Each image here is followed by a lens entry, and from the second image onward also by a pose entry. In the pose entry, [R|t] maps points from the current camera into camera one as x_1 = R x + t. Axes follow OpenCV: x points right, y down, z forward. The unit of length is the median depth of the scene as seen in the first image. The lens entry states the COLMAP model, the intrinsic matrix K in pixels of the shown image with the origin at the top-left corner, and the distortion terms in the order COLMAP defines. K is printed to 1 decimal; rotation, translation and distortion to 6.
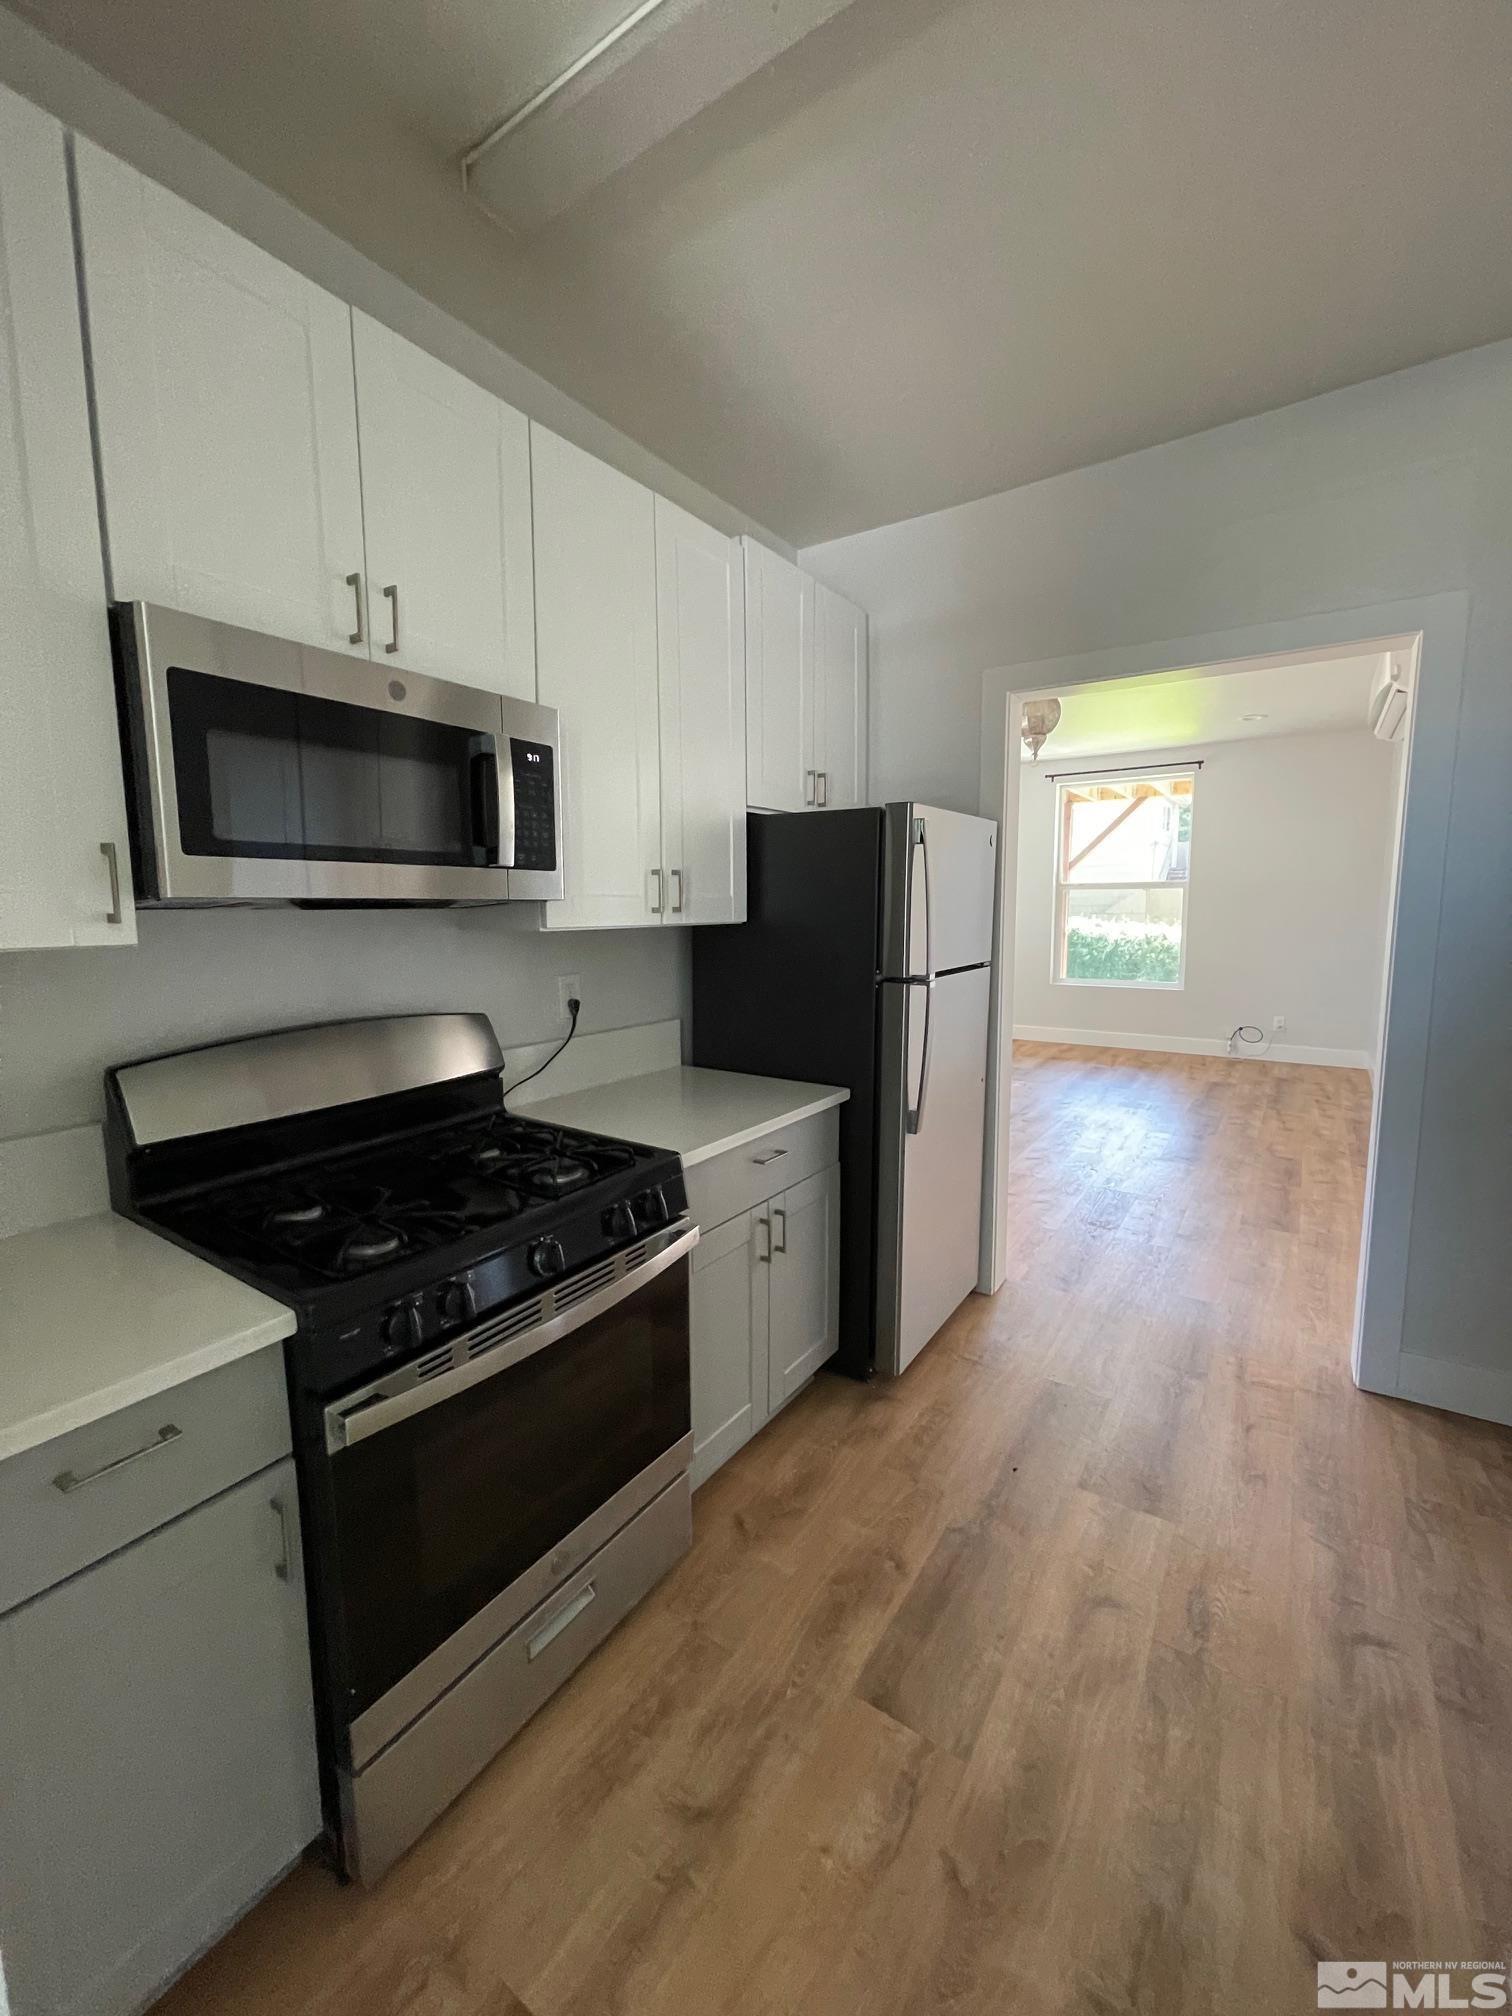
lens RADIAL K [[810.5, 0, 753.6], [0, 810.5, 1001.1], [0, 0, 1]] dist [-0.009474, 0.004008]
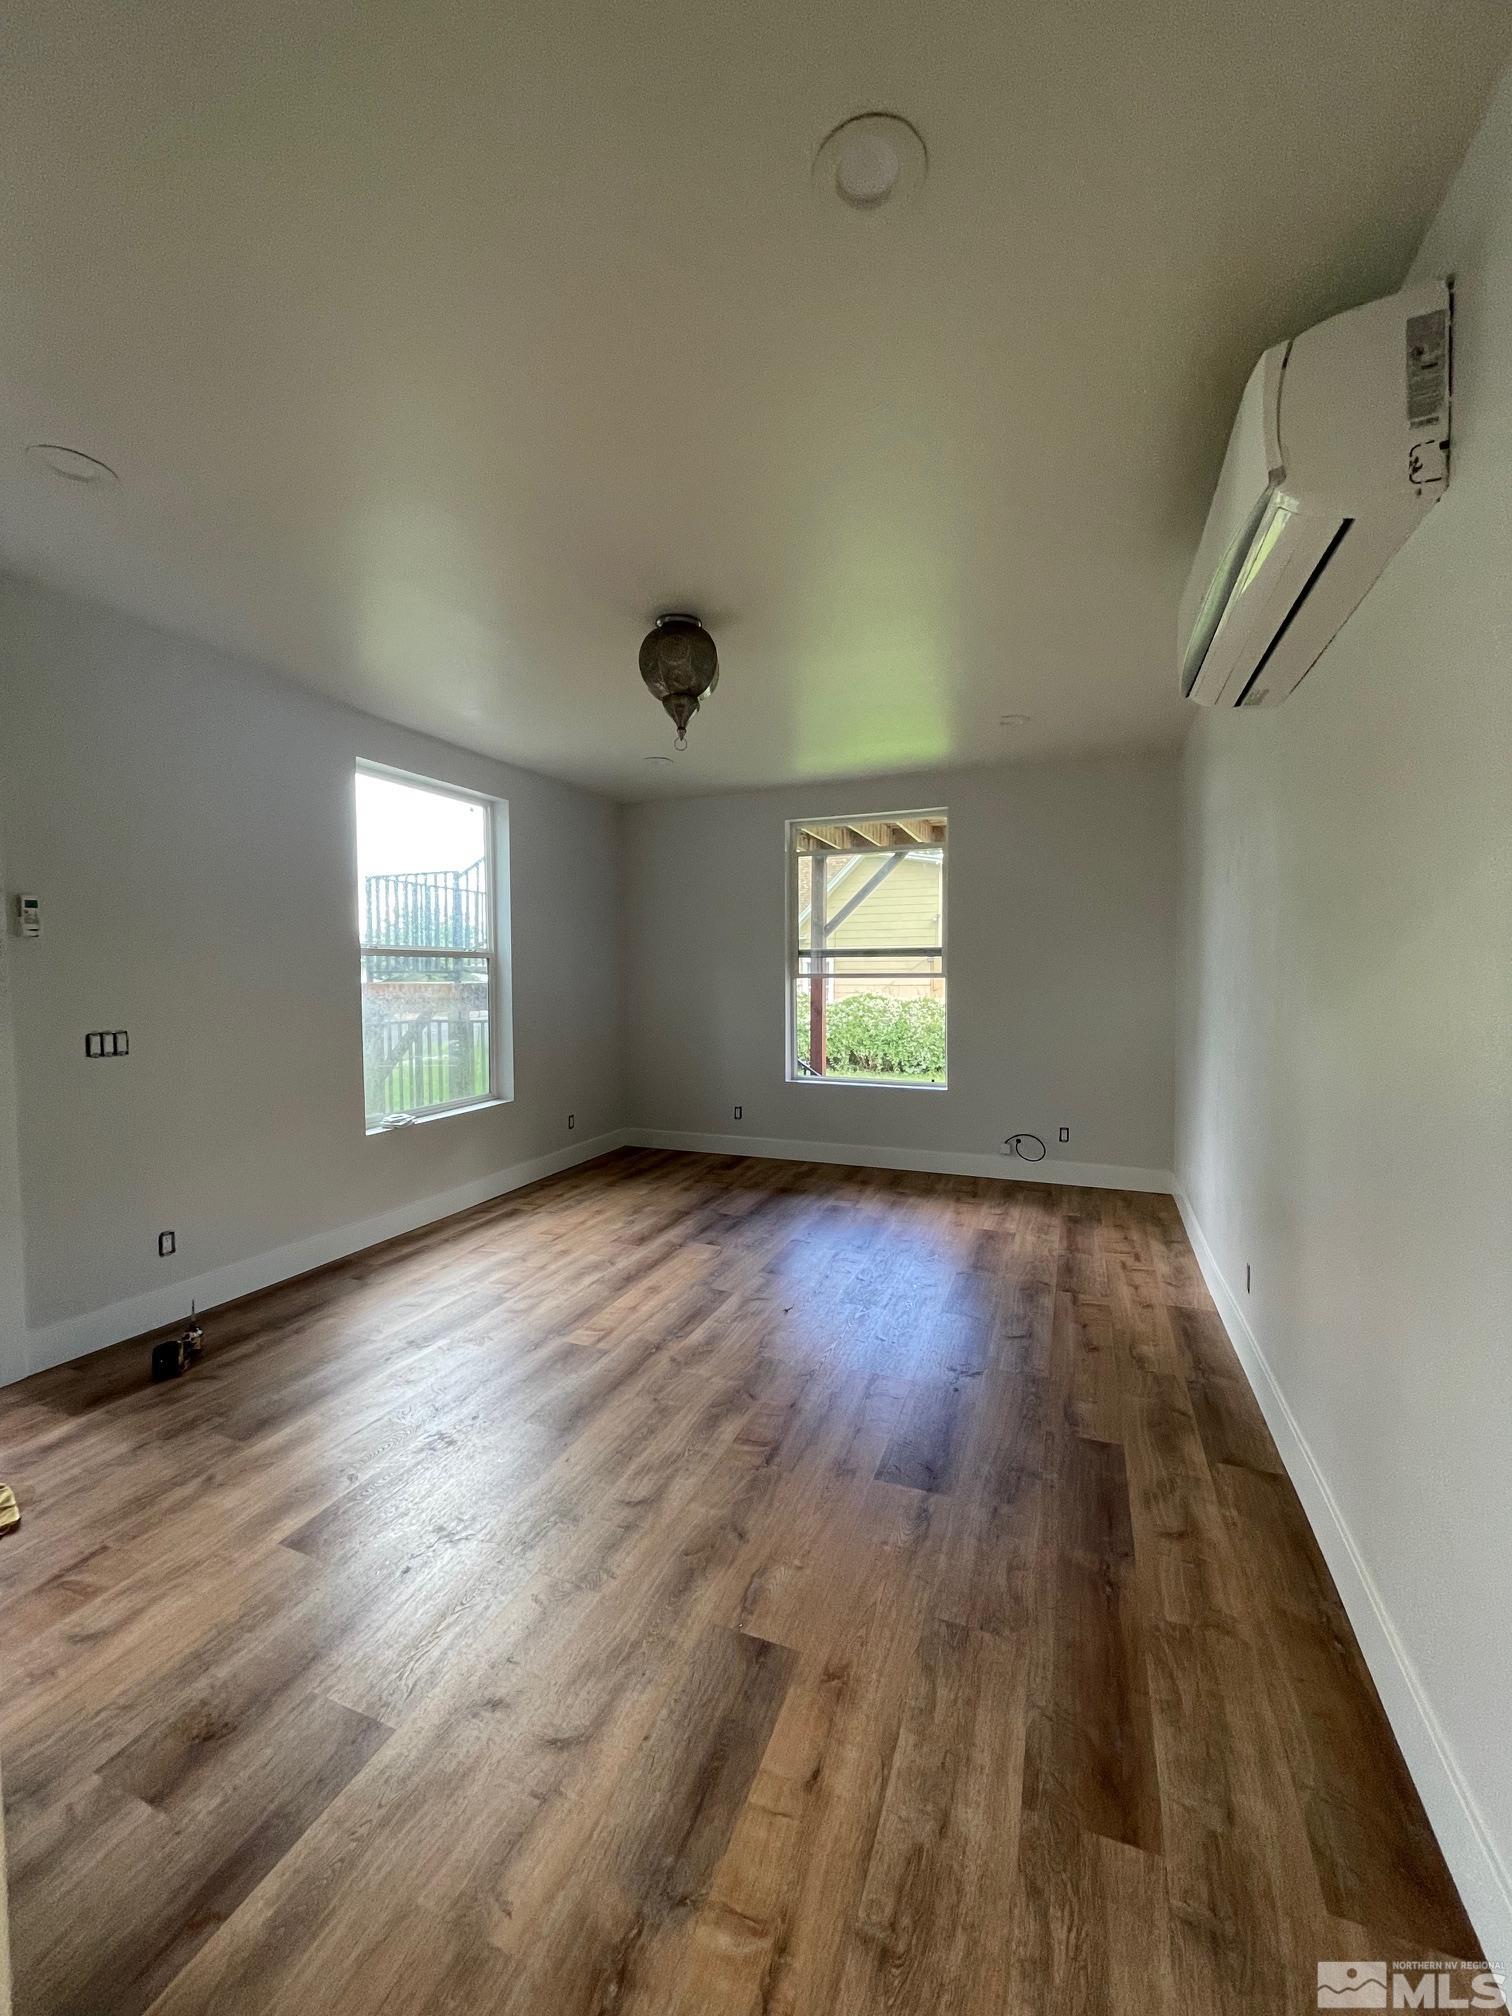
lens RADIAL K [[810.5, 0, 753.6], [0, 810.5, 1001.1], [0, 0, 1]] dist [-0.009474, 0.004008]
pose [[0.975917, -0.000126, 0.218142, 0.628414], [0.018708, 0.996364, -0.083121, -0.121426], [-0.217338, 0.085200, 0.972371, 0.991370]]
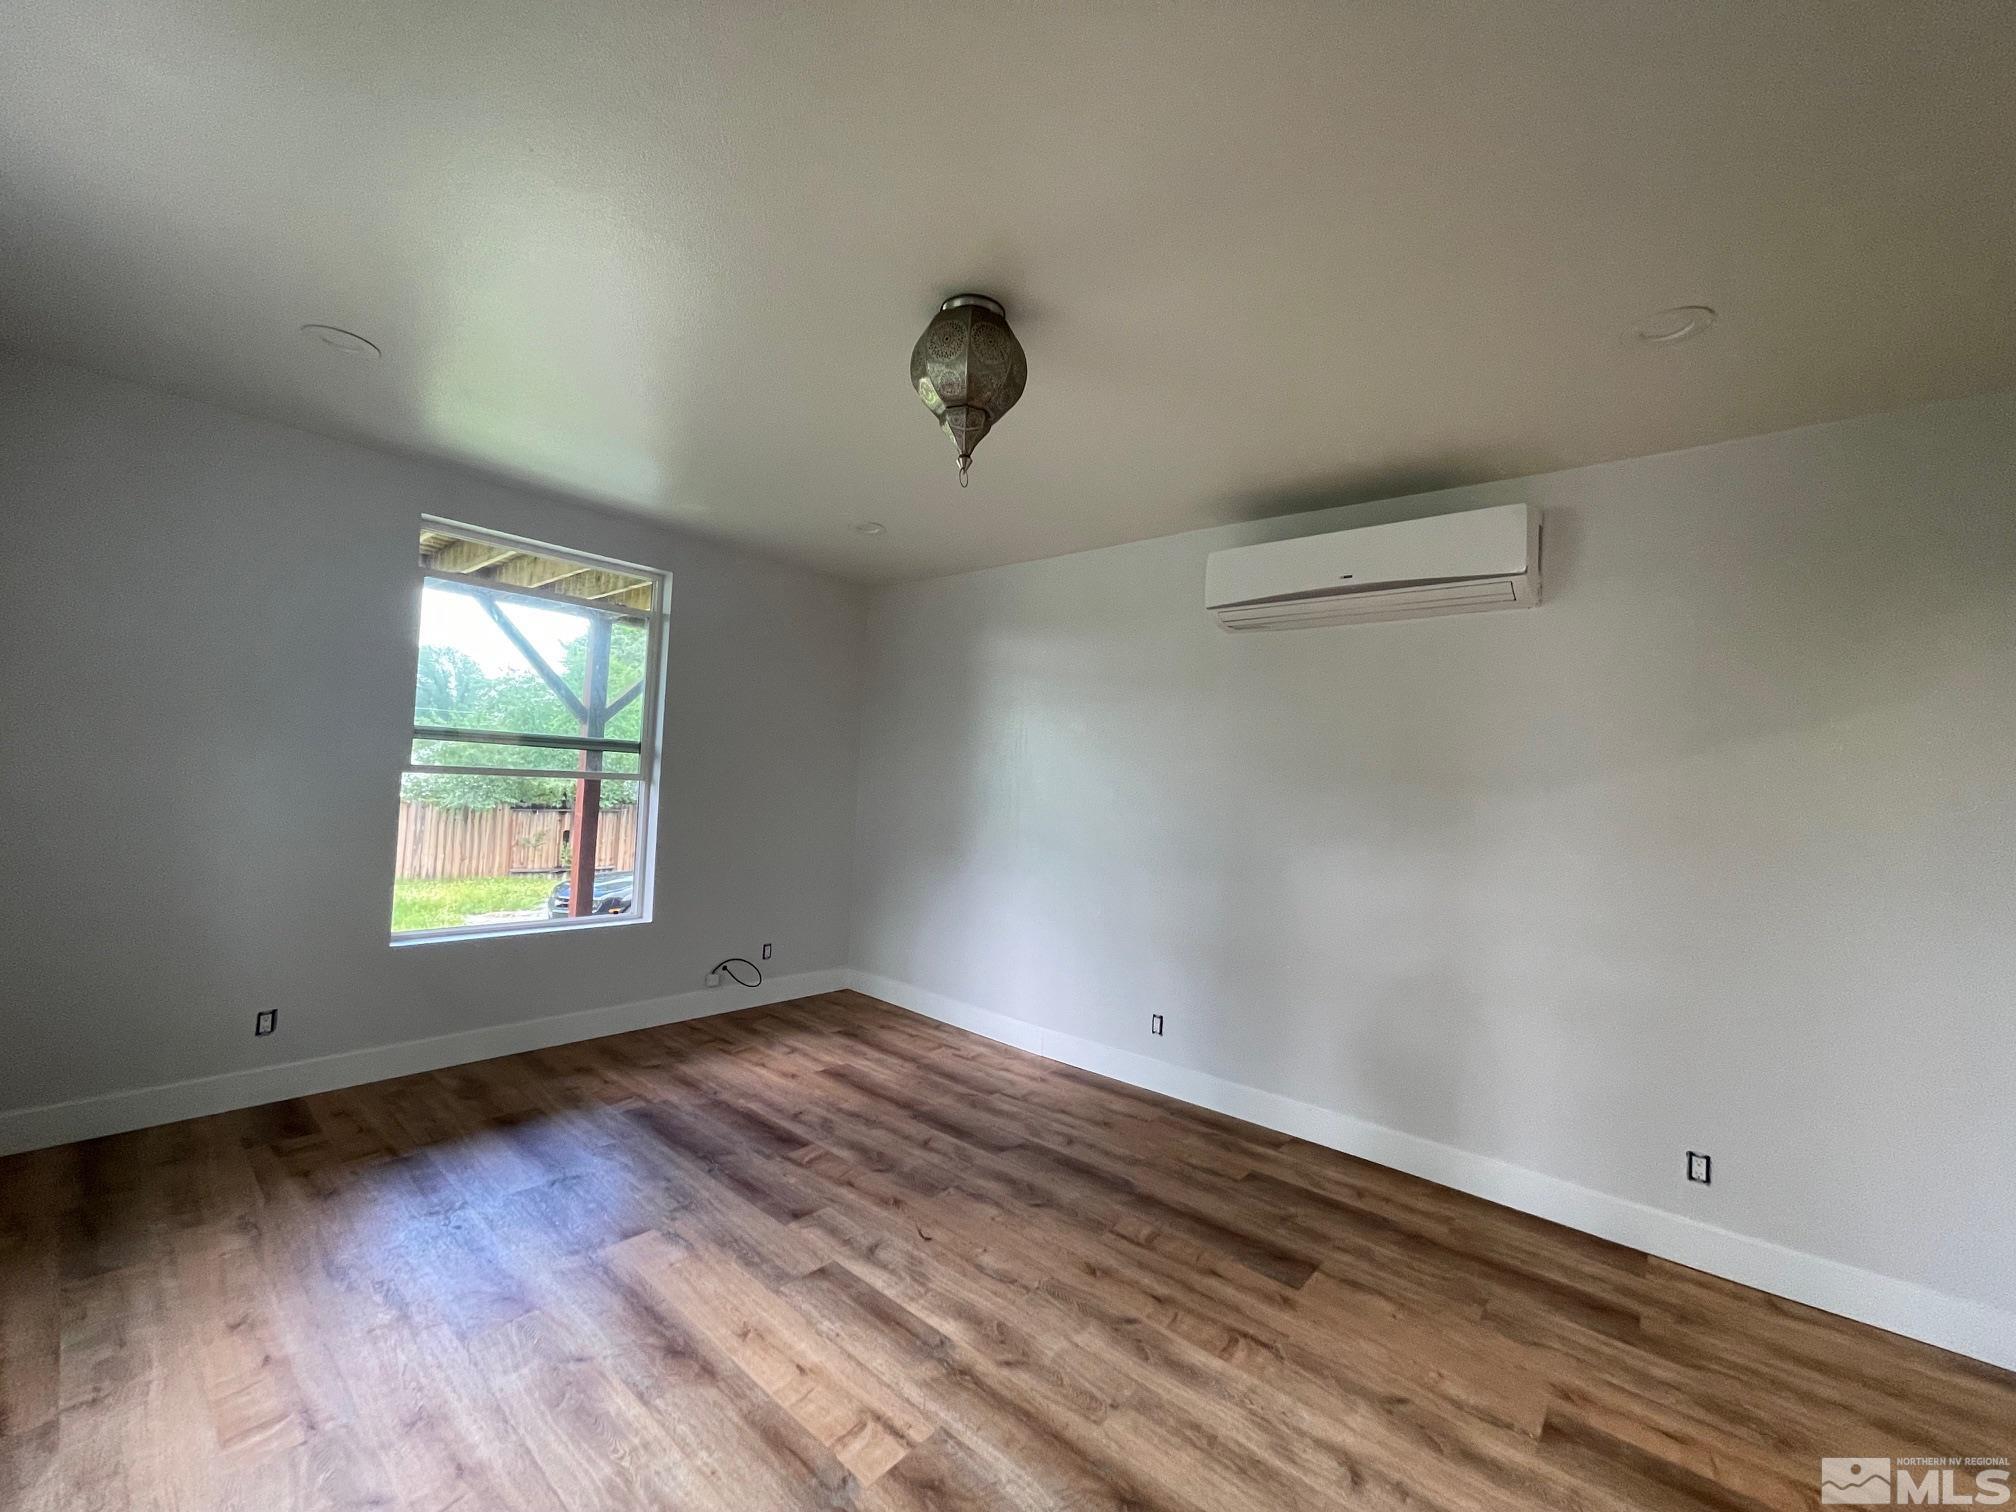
lens RADIAL K [[810.5, 0, 1006.1], [0, 810.5, 753.3], [0, 0, 1]] dist [-0.009474, 0.004008]
pose [[0.103830, 0.048991, 0.993388, -0.155365], [0.062684, 0.996478, -0.055695, -0.291090], [-0.992618, 0.068053, 0.100393, 2.216503]]
